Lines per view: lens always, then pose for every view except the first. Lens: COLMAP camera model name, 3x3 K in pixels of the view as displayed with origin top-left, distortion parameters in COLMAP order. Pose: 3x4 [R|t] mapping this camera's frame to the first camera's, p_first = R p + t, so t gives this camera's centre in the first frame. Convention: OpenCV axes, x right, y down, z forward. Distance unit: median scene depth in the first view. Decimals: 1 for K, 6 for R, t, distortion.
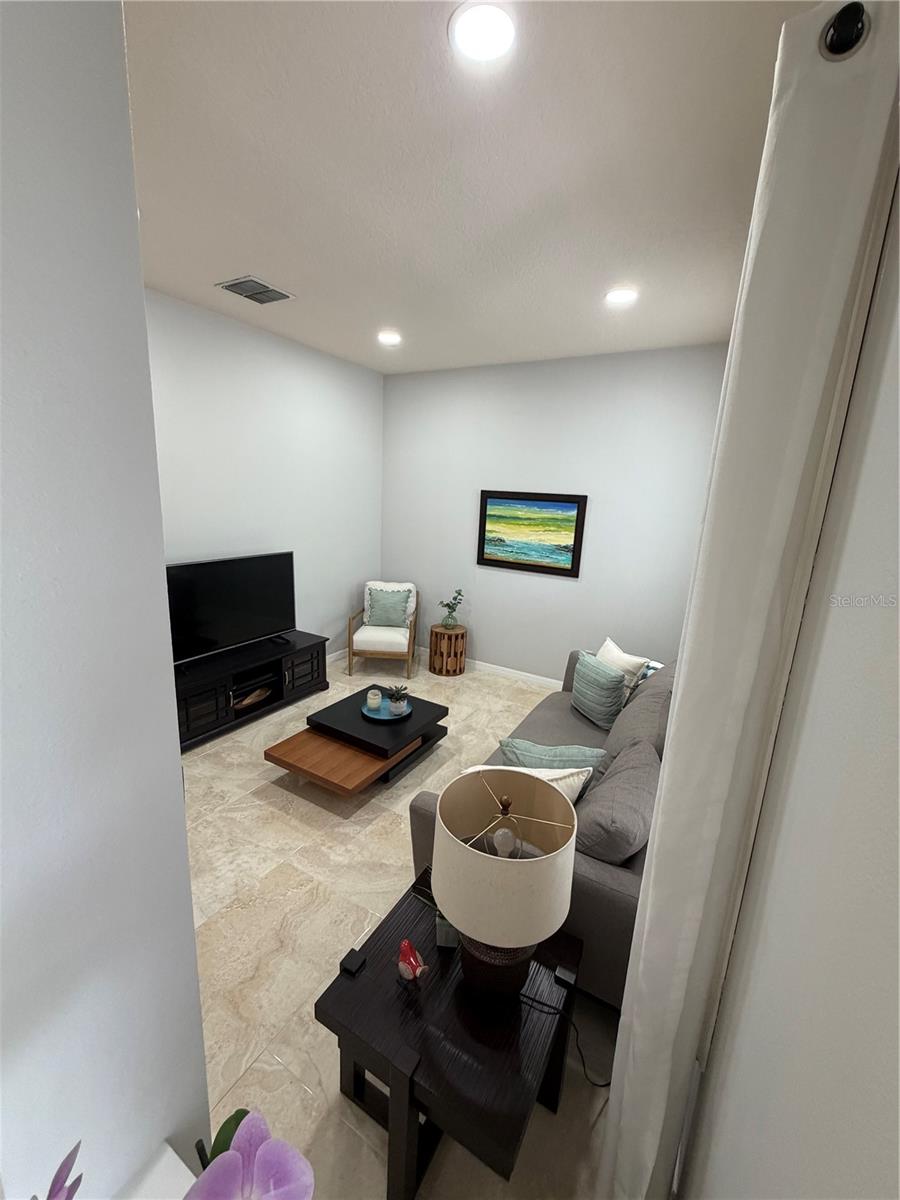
lens RADIAL K [[478.1, 0, 449.1], [0, 478.1, 597.1], [0, 0, 1]] dist [0.000312, -0.000060]
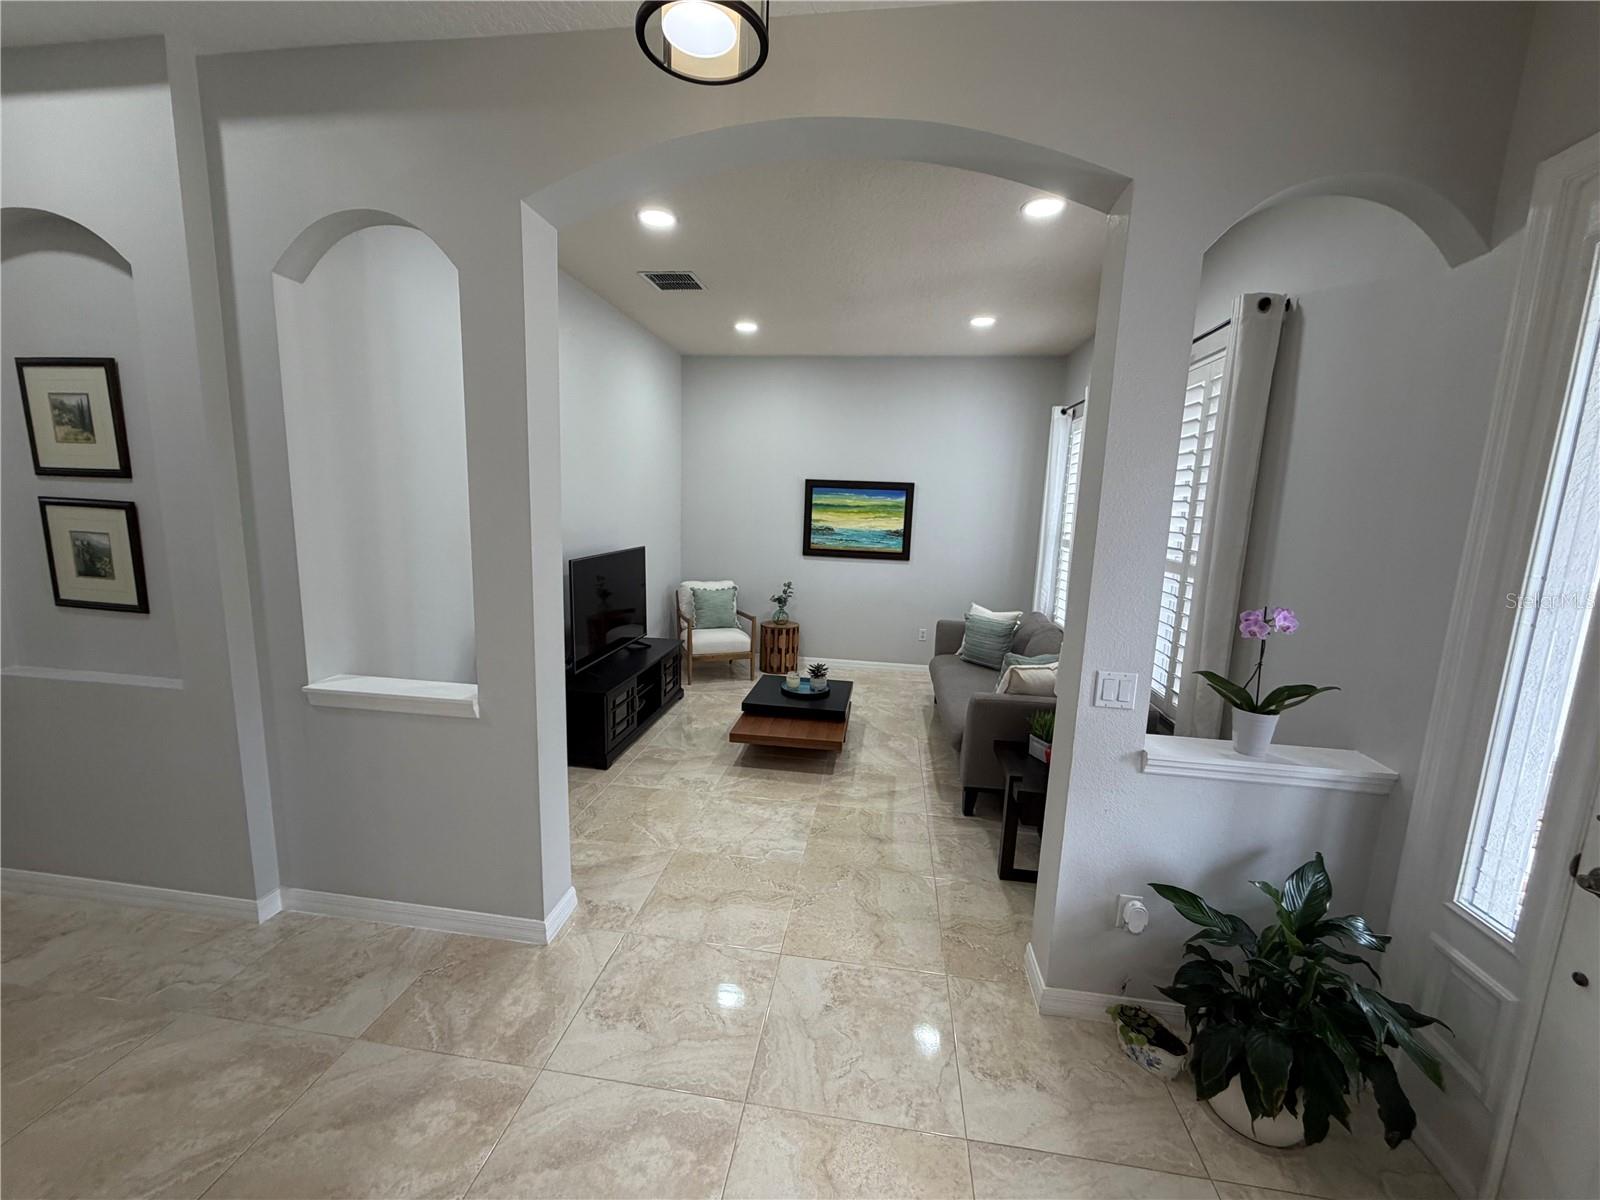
lens RADIAL K [[638.1, 0, 796.7], [0, 638.1, 601.7], [0, 0, 1]] dist [0.000734, 0.000138]
pose [[0.924409, -0.076609, 0.373631, -0.469500], [0.092698, 0.995374, -0.025256, 0.059910], [-0.369967, 0.057982, 0.927234, -0.199285]]
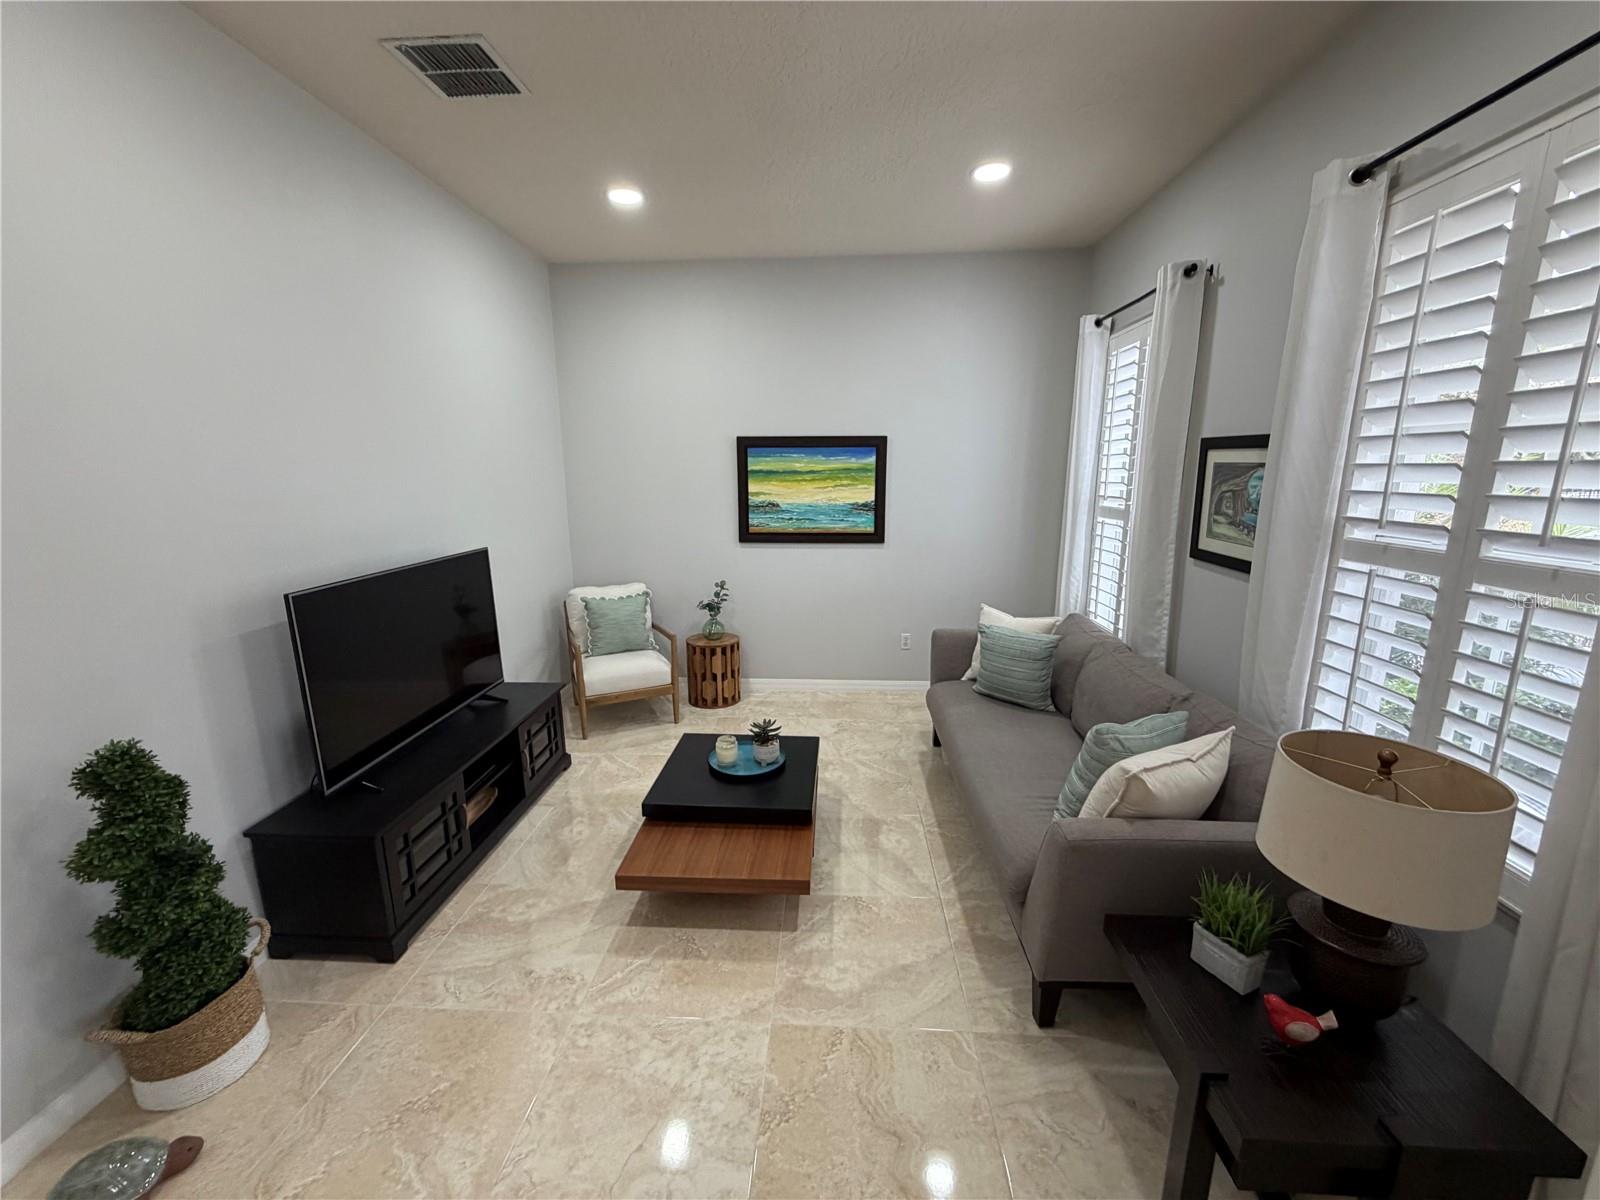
lens RADIAL K [[638.1, 0, 796.7], [0, 638.1, 601.7], [0, 0, 1]] dist [0.000734, 0.000138]
pose [[0.889231, -0.145415, 0.433732, -0.305102], [0.146101, 0.988753, 0.031961, 0.000326], [-0.433502, 0.034948, 0.900475, 0.123987]]
